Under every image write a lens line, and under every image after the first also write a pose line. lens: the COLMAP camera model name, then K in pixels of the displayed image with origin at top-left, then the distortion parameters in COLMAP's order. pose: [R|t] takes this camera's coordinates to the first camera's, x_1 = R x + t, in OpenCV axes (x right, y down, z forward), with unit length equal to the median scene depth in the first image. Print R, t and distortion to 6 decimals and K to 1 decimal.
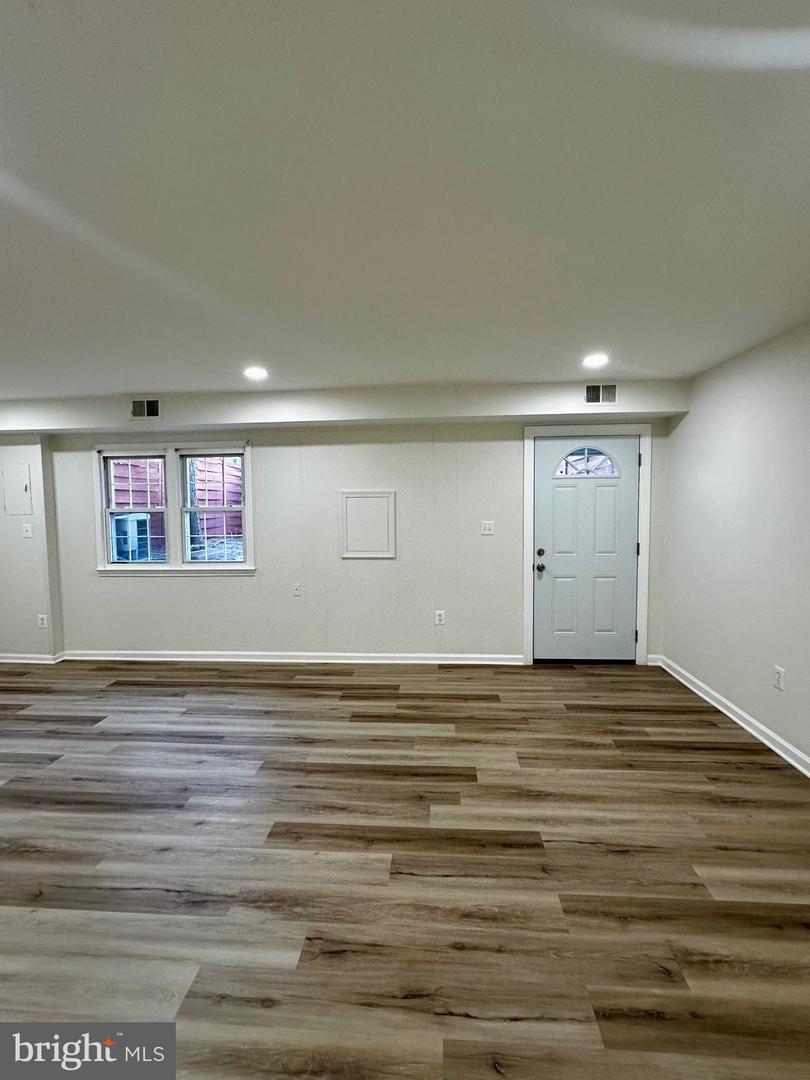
lens RADIAL K [[502.4, 0, 402.7], [0, 502.4, 532.9], [0, 0, 1]] dist [-0.004215, -0.000939]
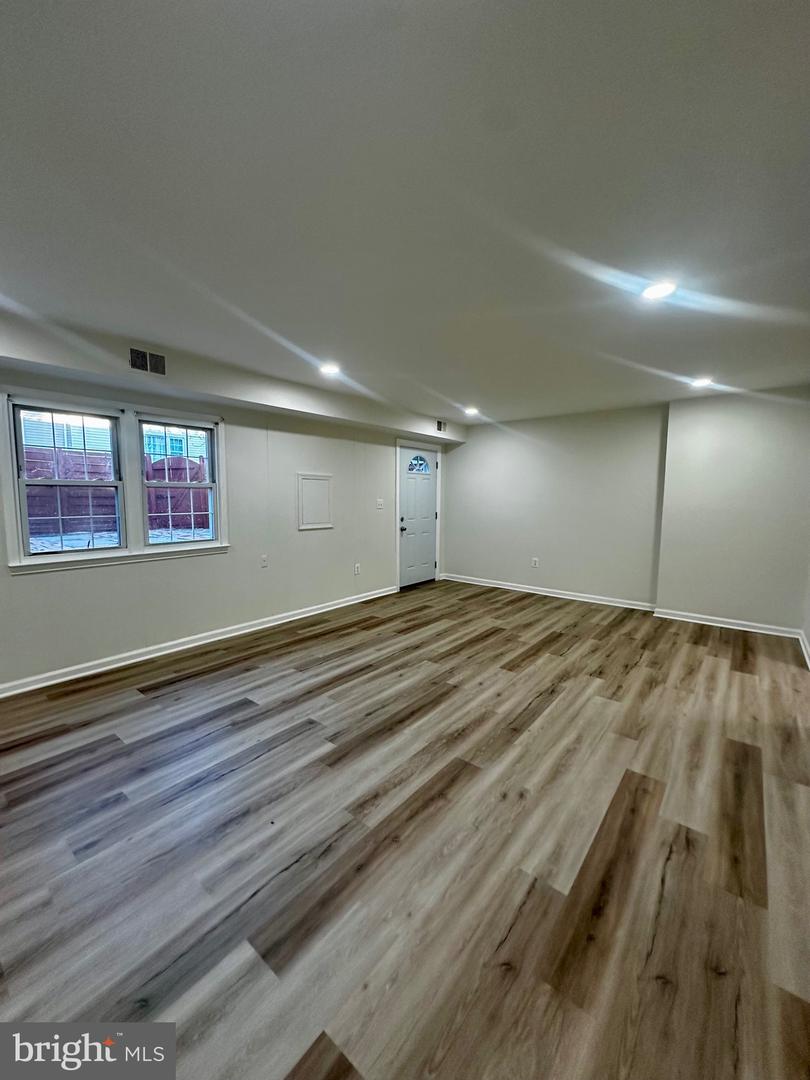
lens RADIAL K [[430.3, 0, 406.8], [0, 430.3, 534.3], [0, 0, 1]] dist [-0.007316, 0.000463]
pose [[0.564473, -0.059351, 0.823315, -1.098024], [0.034455, 0.998237, 0.048338, 0.027195], [-0.824732, 0.001082, 0.565522, 0.292294]]
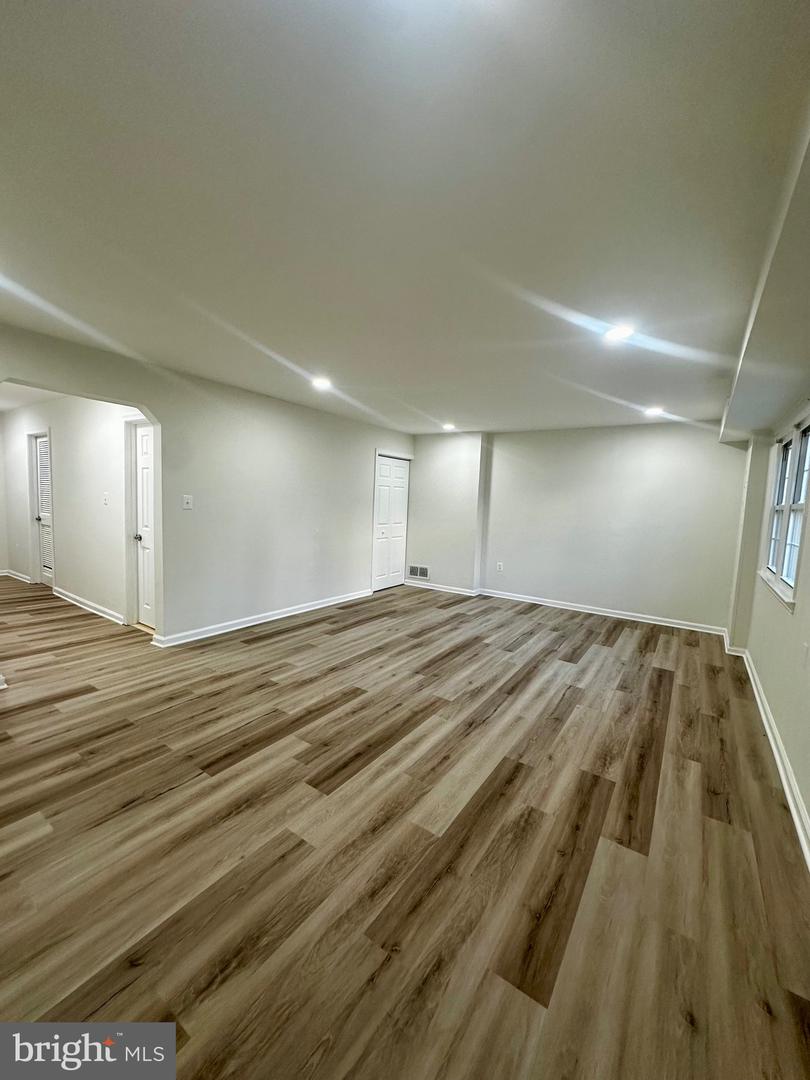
lens RADIAL K [[430.3, 0, 403.6], [0, 430.3, 541.9], [0, 0, 1]] dist [-0.007316, 0.000463]
pose [[-0.503679, 0.078403, -0.860326, 0.539538], [-0.084639, 0.986604, 0.139462, -0.048362], [0.859735, 0.143061, -0.490295, 1.140591]]
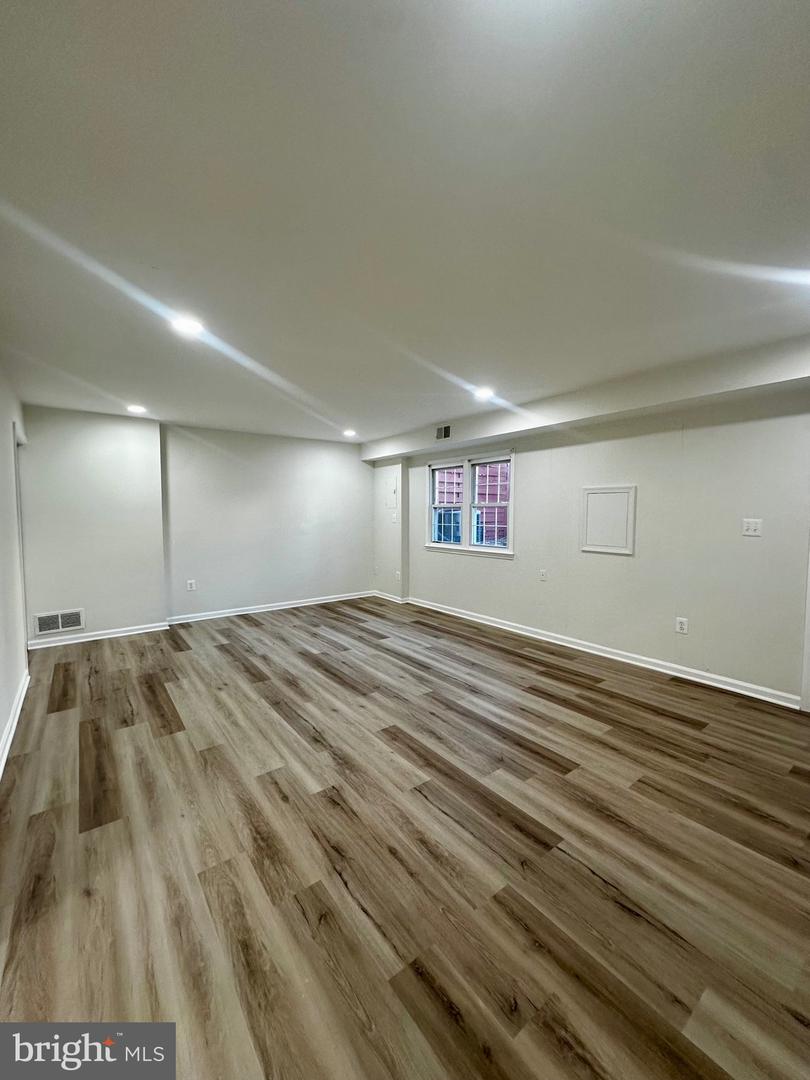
lens RADIAL K [[430.3, 0, 402.9], [0, 430.3, 535.3], [0, 0, 1]] dist [-0.007316, 0.000463]
pose [[0.658307, 0.053545, -0.750843, 0.420362], [-0.051176, 0.998343, 0.026327, 0.017292], [0.751008, 0.021094, 0.659956, 0.154936]]
